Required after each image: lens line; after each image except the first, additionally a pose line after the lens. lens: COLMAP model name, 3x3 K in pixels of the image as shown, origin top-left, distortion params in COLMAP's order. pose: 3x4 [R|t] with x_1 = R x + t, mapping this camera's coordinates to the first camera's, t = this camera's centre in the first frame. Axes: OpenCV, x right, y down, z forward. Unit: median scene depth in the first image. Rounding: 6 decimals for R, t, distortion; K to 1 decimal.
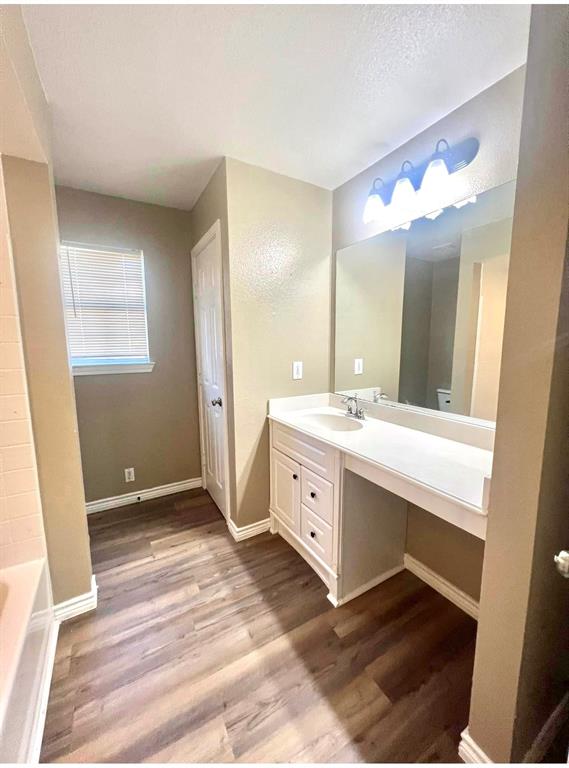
lens RADIAL K [[303.8, 0, 281.2], [0, 303.8, 383.0], [0, 0, 1]] dist [0.000363, -0.000300]
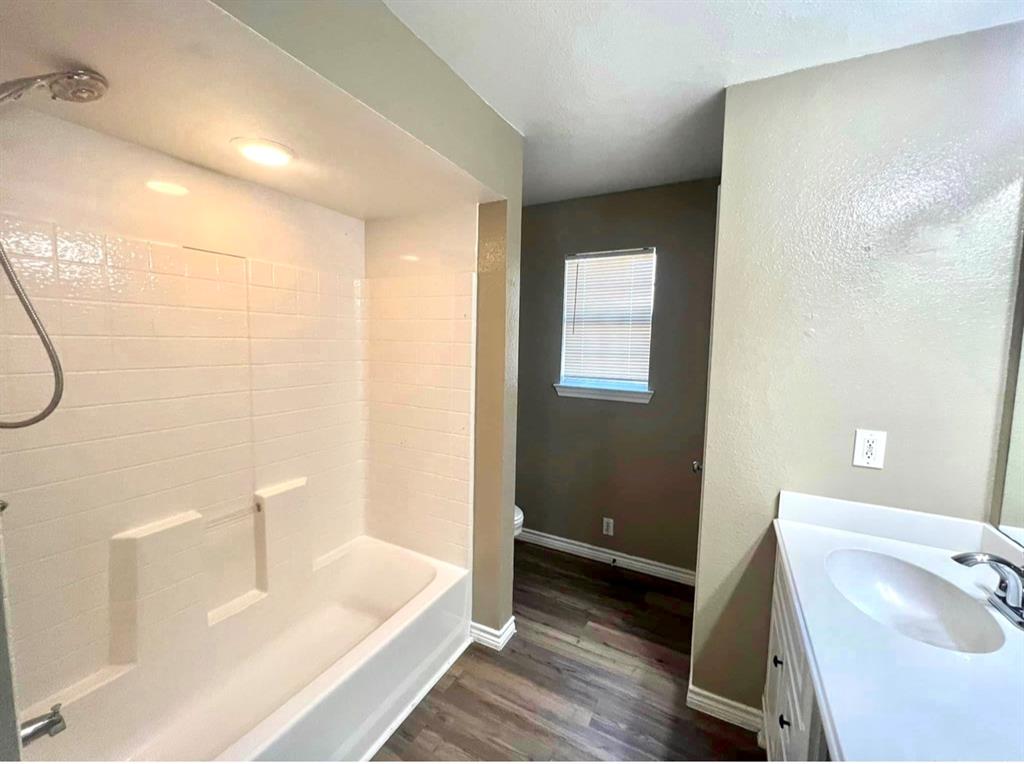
lens RADIAL K [[405.0, 0, 509.6], [0, 405.0, 378.8], [0, 0, 1]] dist [0.000363, -0.000300]
pose [[0.529351, 0.089700, -0.843648, 0.292625], [-0.135259, 0.990599, 0.020455, -0.090299], [0.837552, 0.103283, 0.536507, 0.210050]]
